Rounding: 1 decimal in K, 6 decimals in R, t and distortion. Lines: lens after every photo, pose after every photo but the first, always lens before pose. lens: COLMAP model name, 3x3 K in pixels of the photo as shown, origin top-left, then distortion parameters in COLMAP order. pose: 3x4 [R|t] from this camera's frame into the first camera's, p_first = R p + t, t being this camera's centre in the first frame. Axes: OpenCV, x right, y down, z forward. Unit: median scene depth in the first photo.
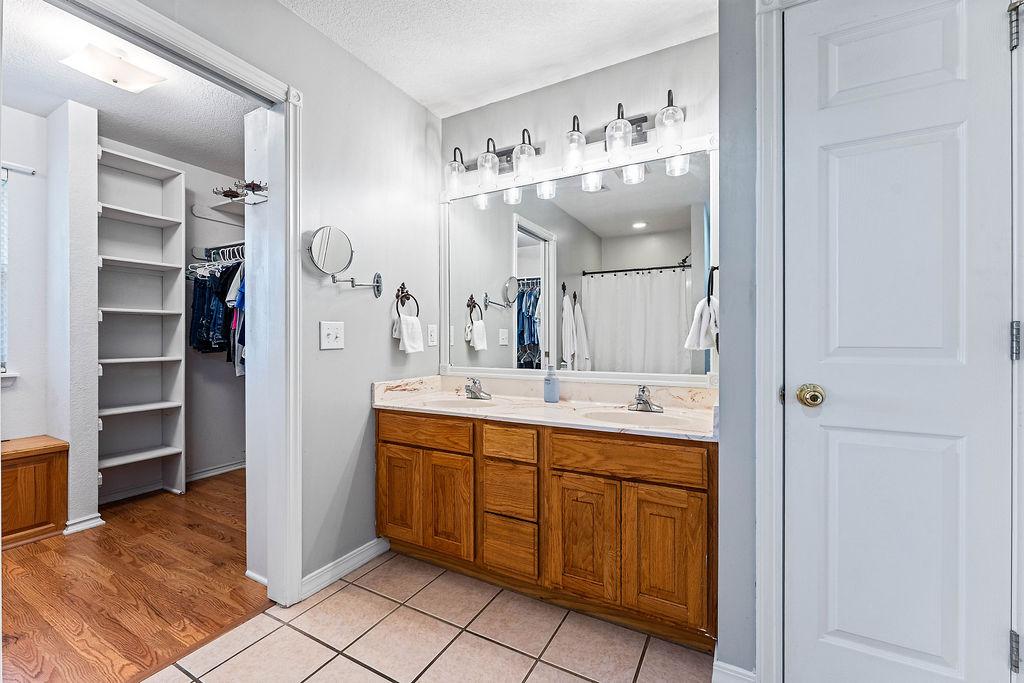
lens RADIAL K [[419.9, 0, 511.5], [0, 419.9, 338.9], [0, 0, 1]] dist [-0.002816, -0.000473]
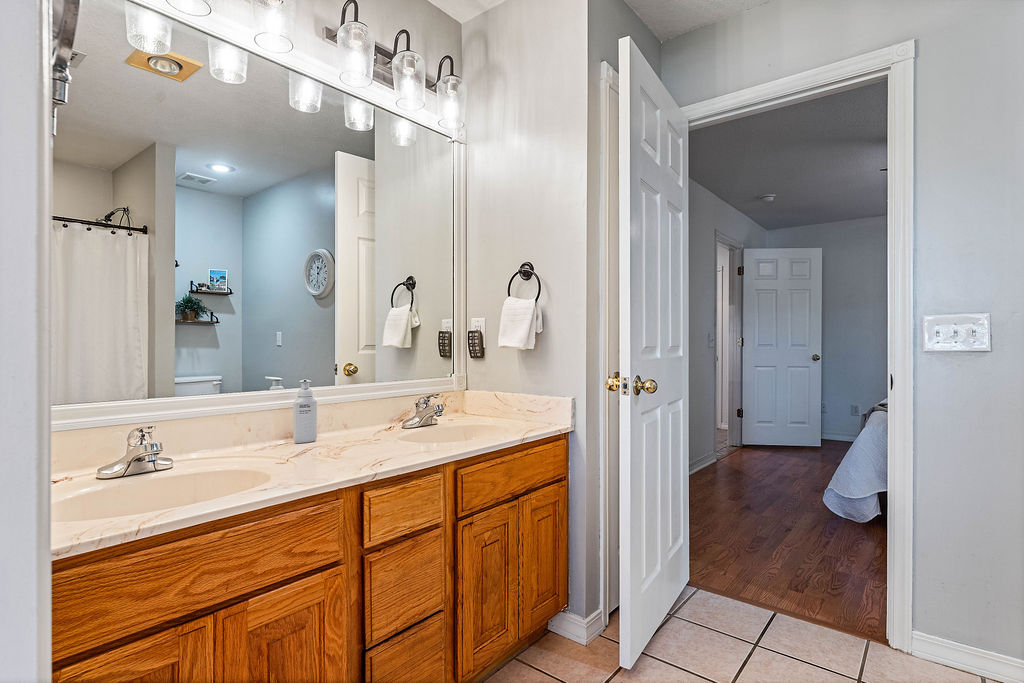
lens RADIAL K [[522.9, 0, 512.0], [0, 522.9, 341.5], [0, 0, 1]] dist [-0.000858, -0.000008]
pose [[0.176561, 0.005852, 0.984272, -1.343337], [-0.001325, 0.999983, -0.005707, 0.020457], [-0.984289, -0.000297, 0.176566, 1.320548]]
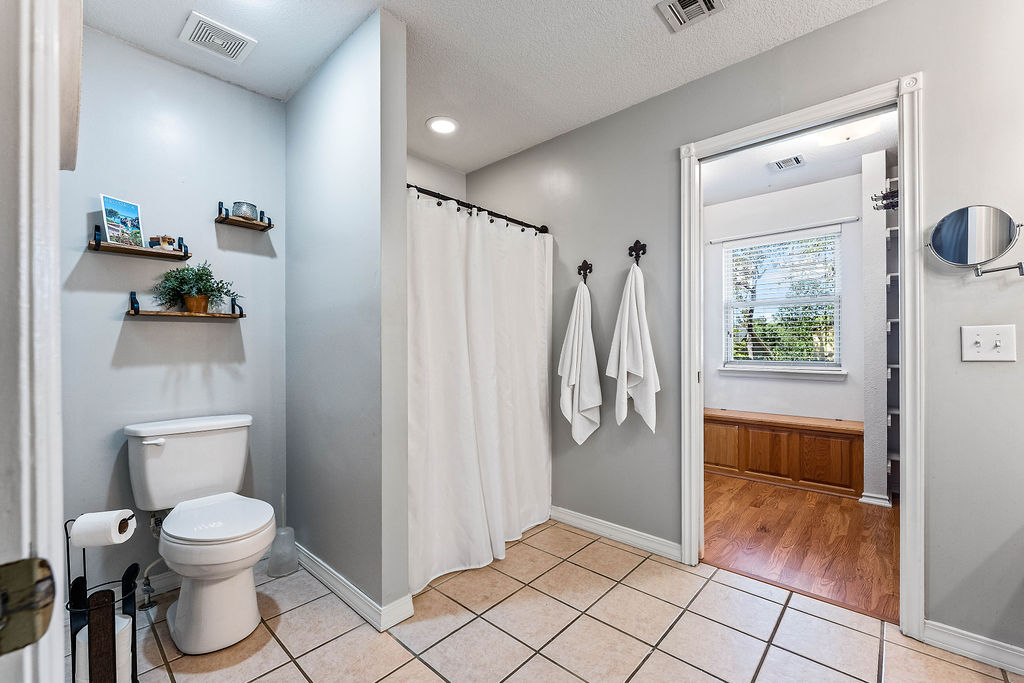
lens RADIAL K [[426.0, 0, 501.2], [0, 426.0, 345.9], [0, 0, 1]] dist [-0.002858, -0.000340]
pose [[-0.239972, 0.000164, -0.970780, 0.343890], [0.005381, 0.999985, -0.001161, -0.004847], [0.970765, -0.005503, -0.239969, 0.202625]]
